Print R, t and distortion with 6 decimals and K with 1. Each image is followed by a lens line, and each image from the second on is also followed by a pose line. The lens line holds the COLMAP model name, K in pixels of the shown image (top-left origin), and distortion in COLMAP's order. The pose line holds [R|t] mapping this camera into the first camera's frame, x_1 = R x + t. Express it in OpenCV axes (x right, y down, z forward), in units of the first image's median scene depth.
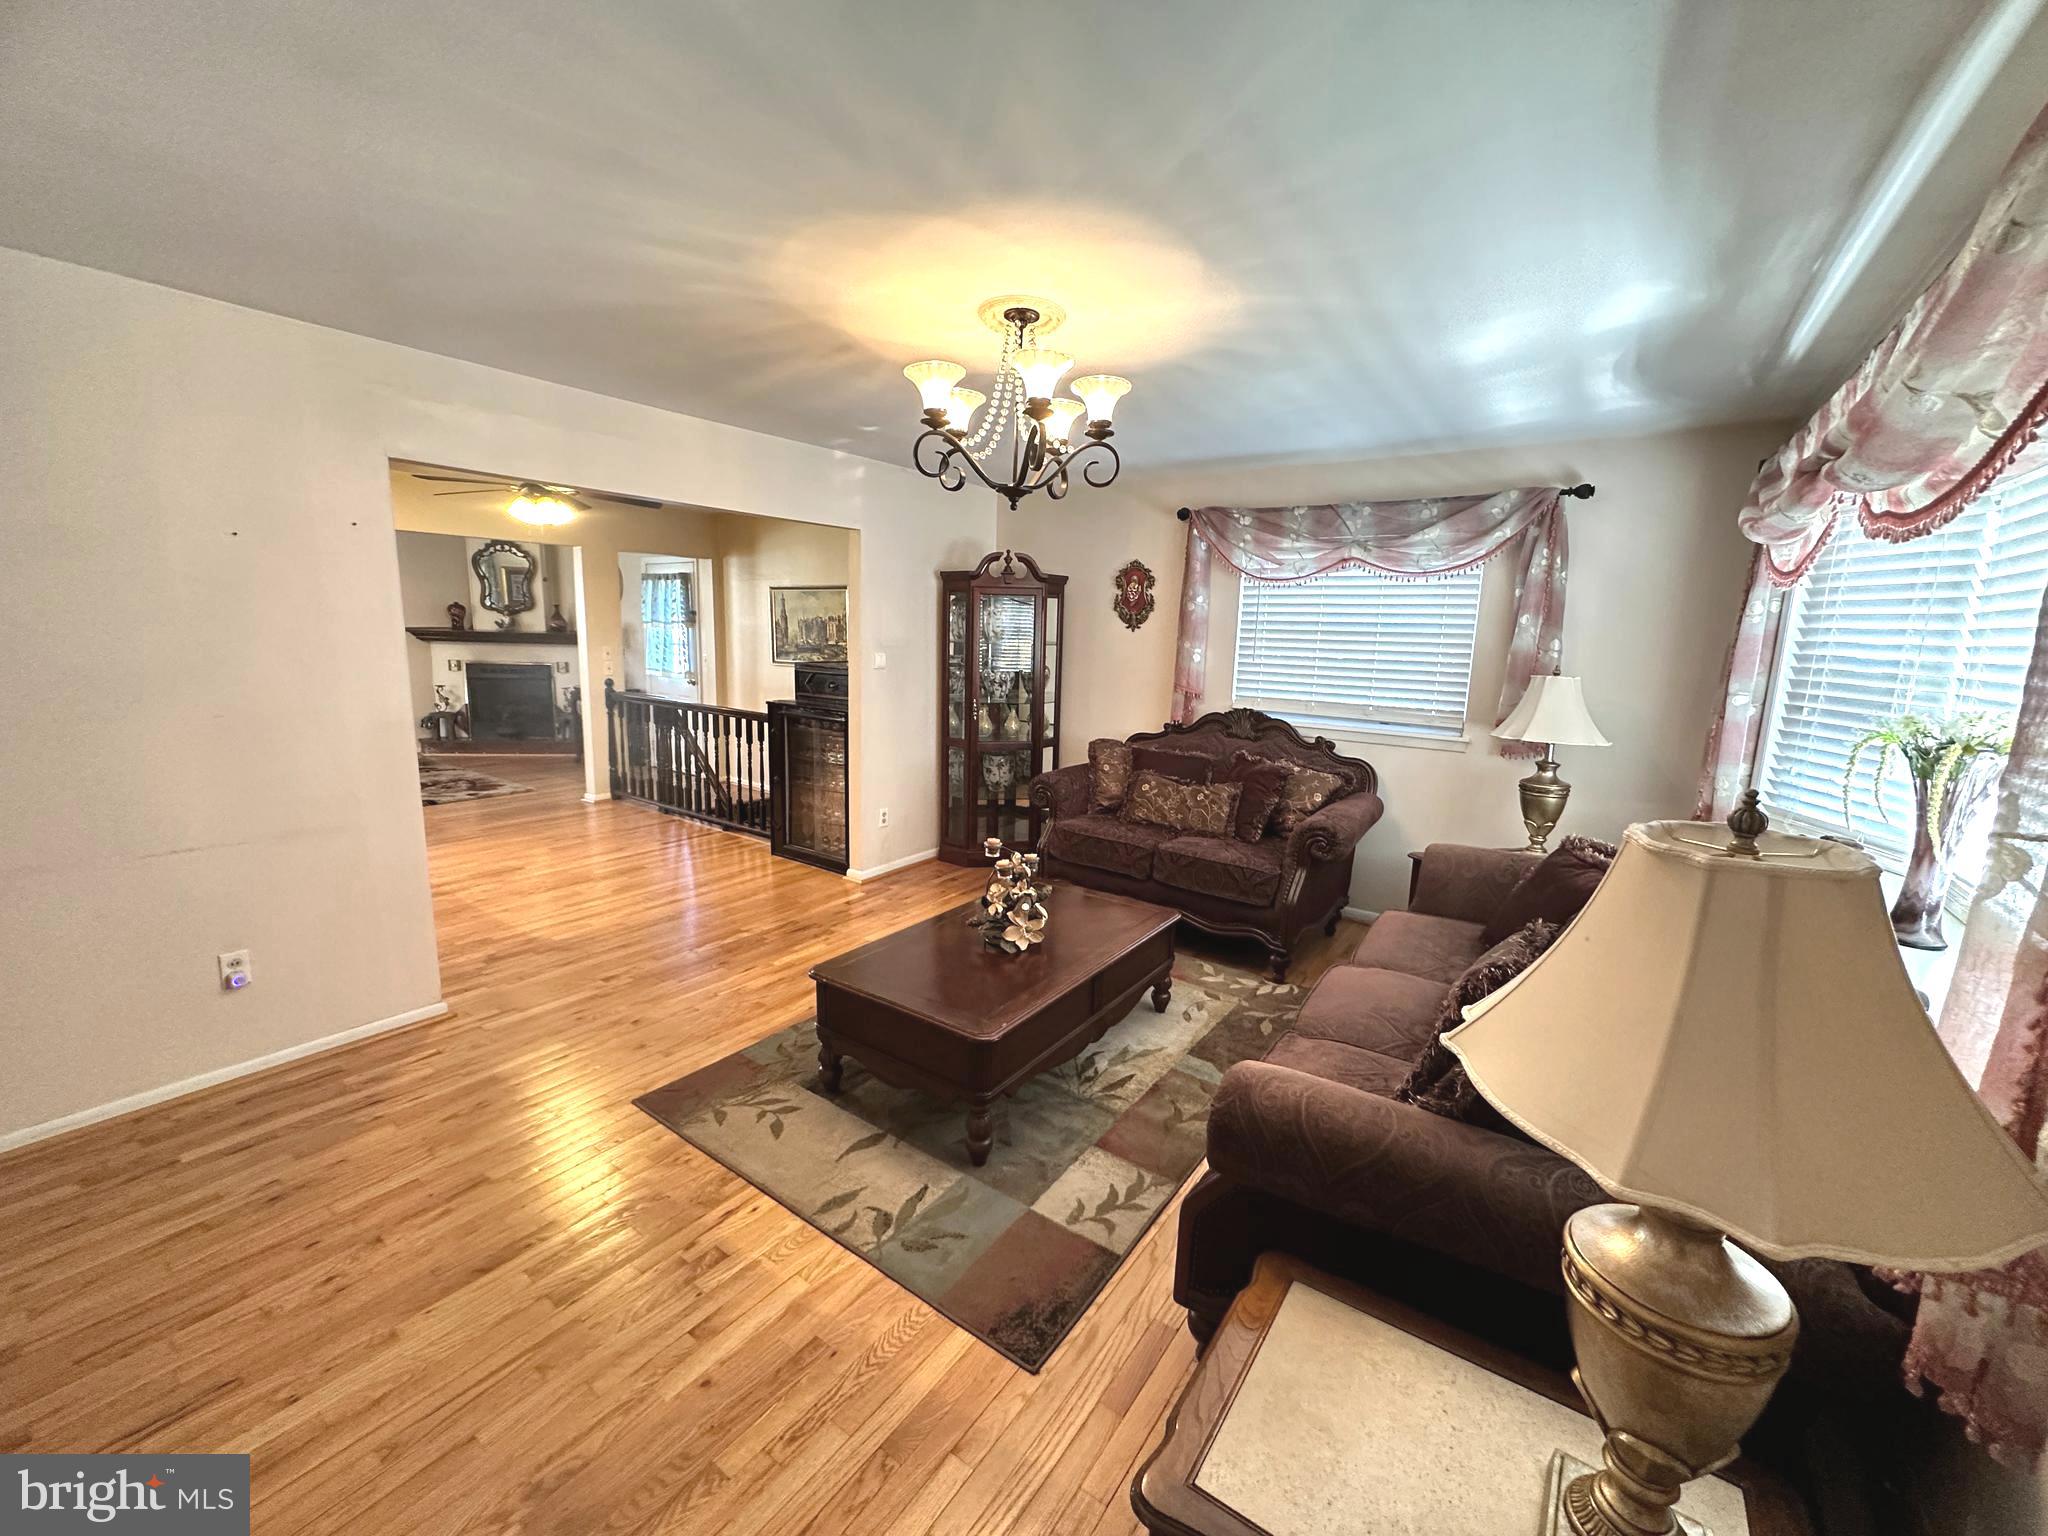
lens RADIAL K [[814.4, 0, 1026.4], [0, 814.4, 773.4], [0, 0, 1]] dist [-0.003497, 0.000663]
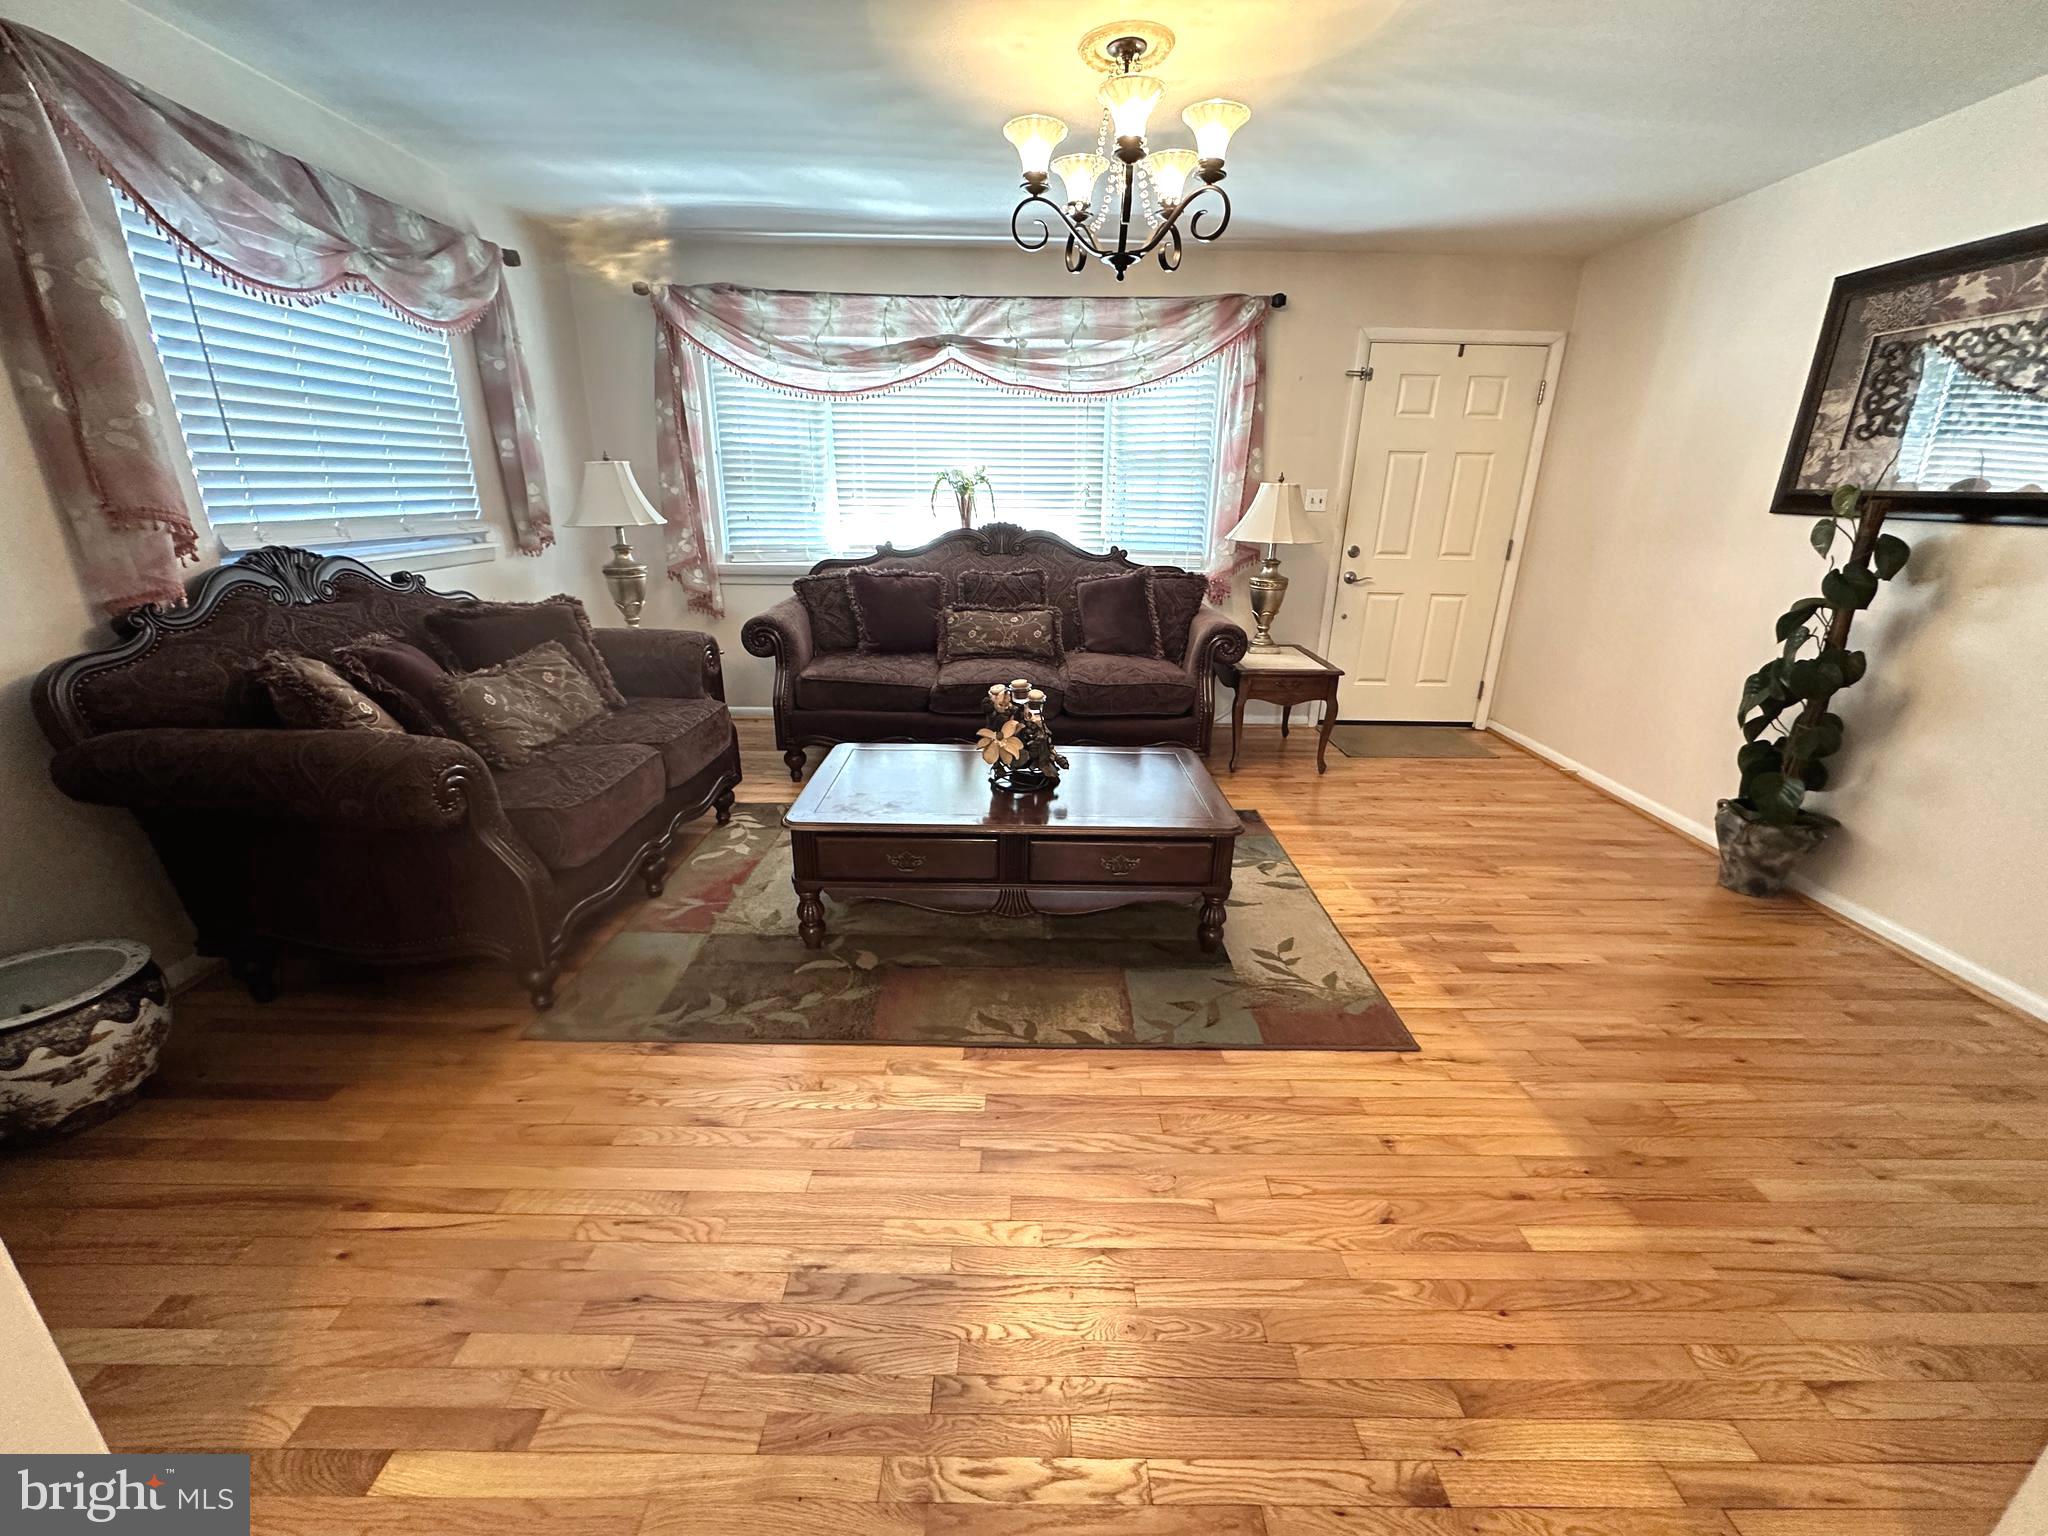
lens RADIAL K [[814.4, 0, 1026.9], [0, 814.4, 770.4], [0, 0, 1]] dist [-0.003497, 0.000663]
pose [[-0.582132, -0.303667, 0.754261, -0.543182], [0.112839, 0.888494, 0.444798, -0.158456], [-0.805227, 0.344041, -0.482955, 1.116584]]
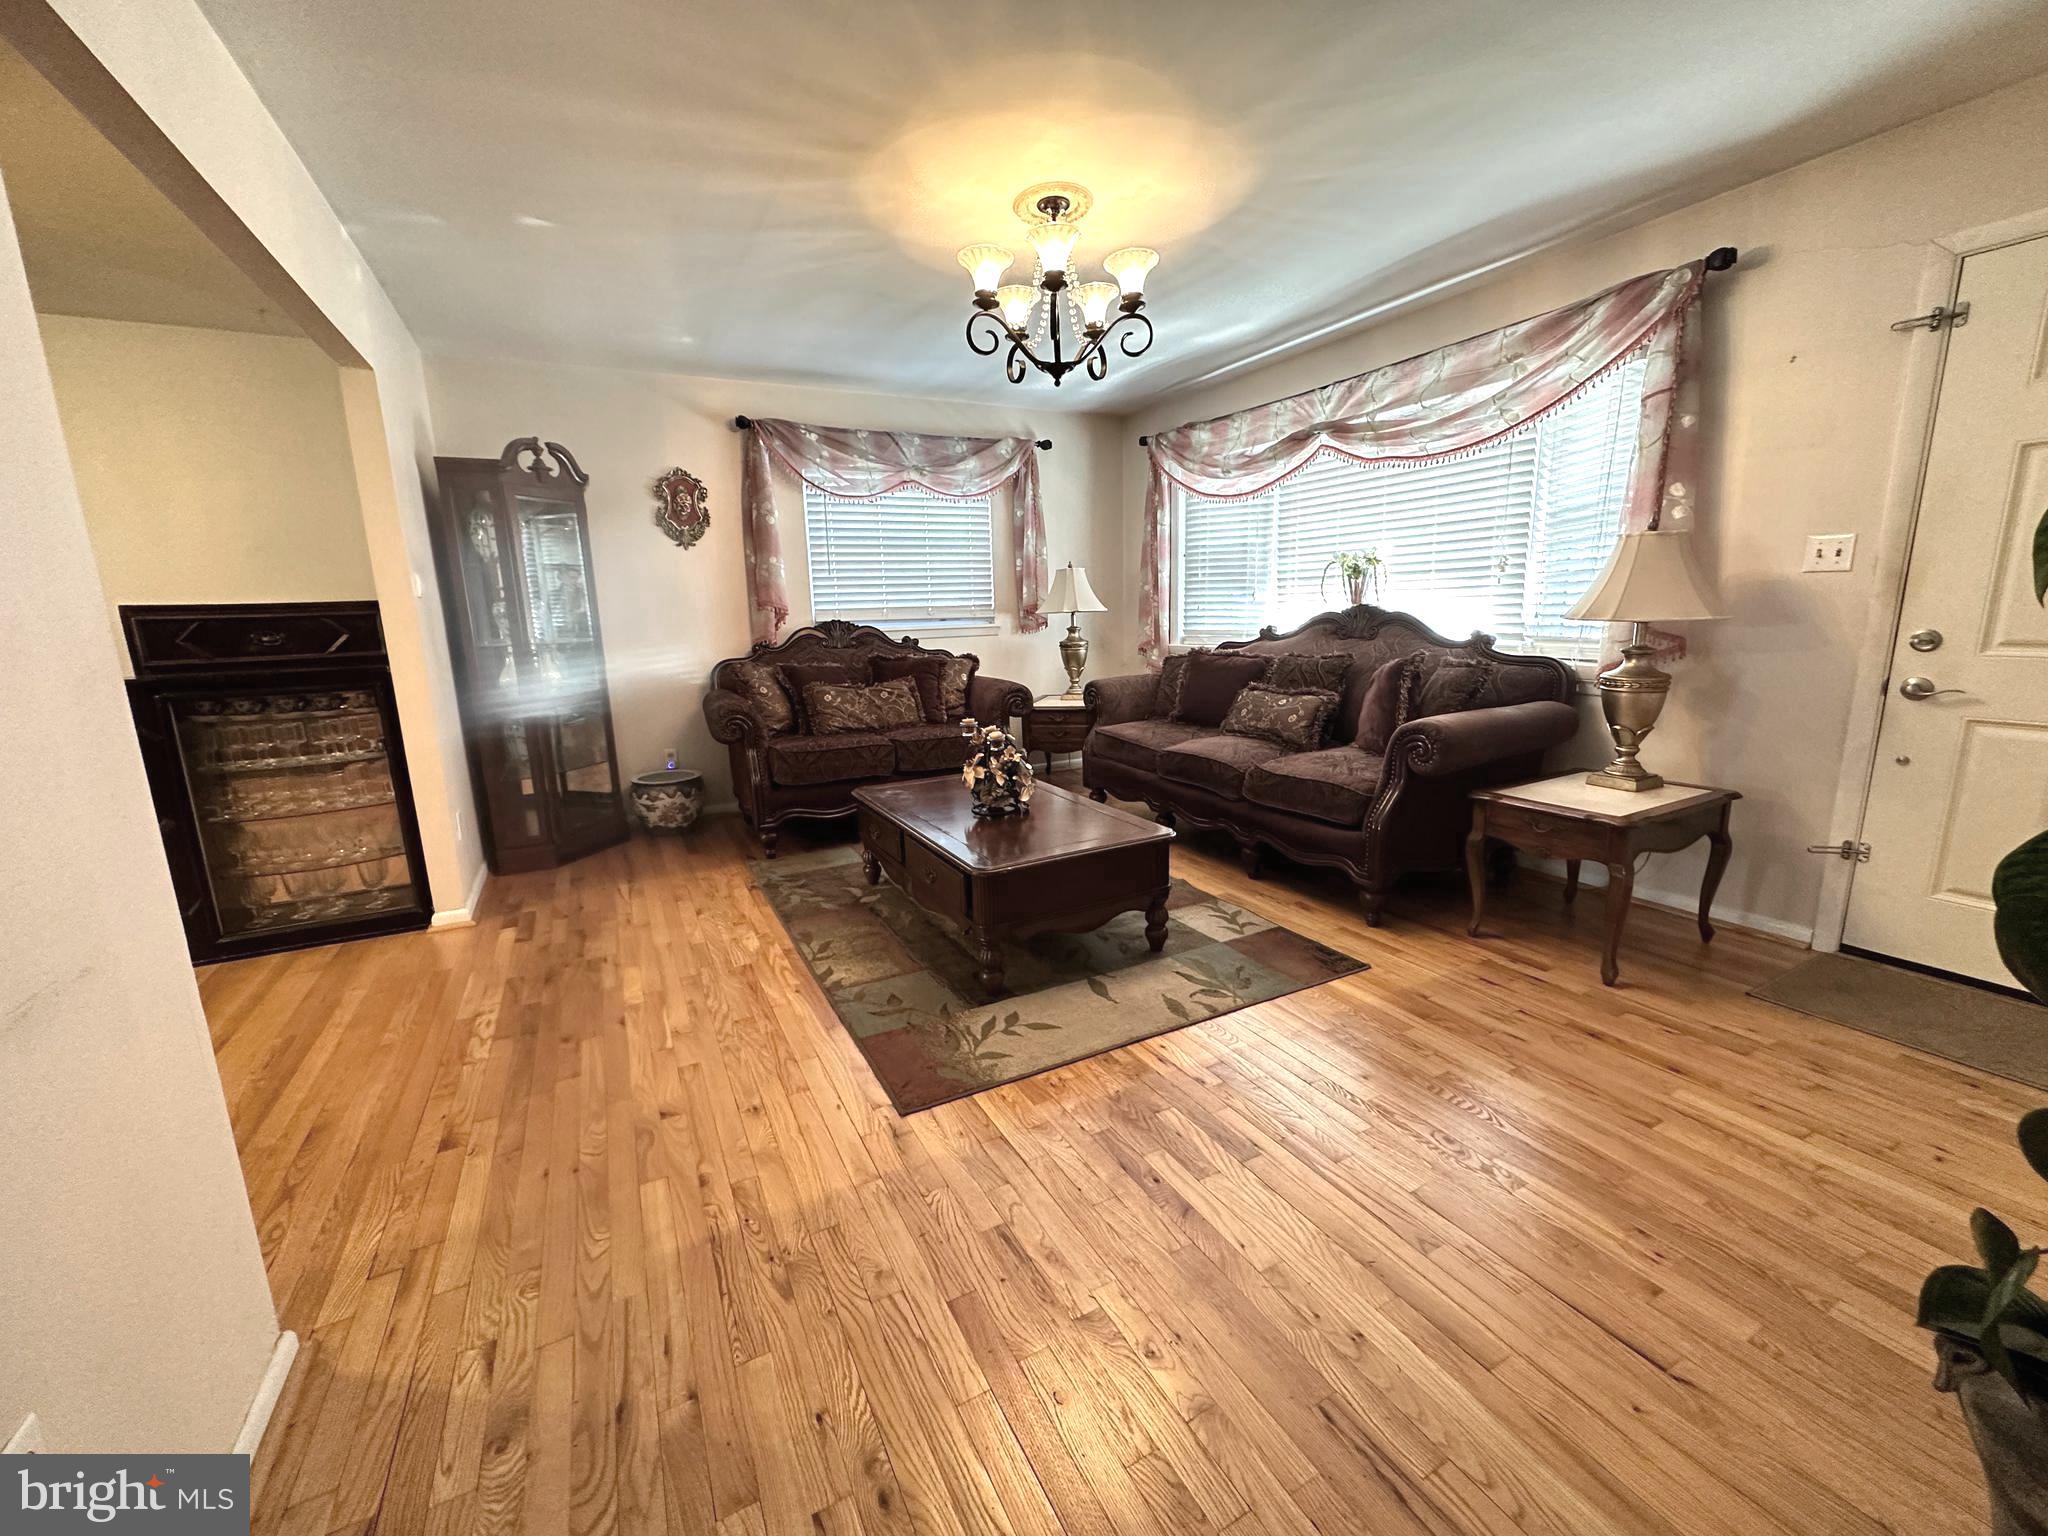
lens RADIAL K [[814.4, 0, 1025.6], [0, 814.4, 773.9], [0, 0, 1]] dist [-0.003497, 0.000663]
pose [[0.451817, -0.222090, 0.864024, -0.707065], [0.198086, 0.969315, 0.145571, 0.011326], [-0.869841, 0.105380, 0.481946, 0.359070]]
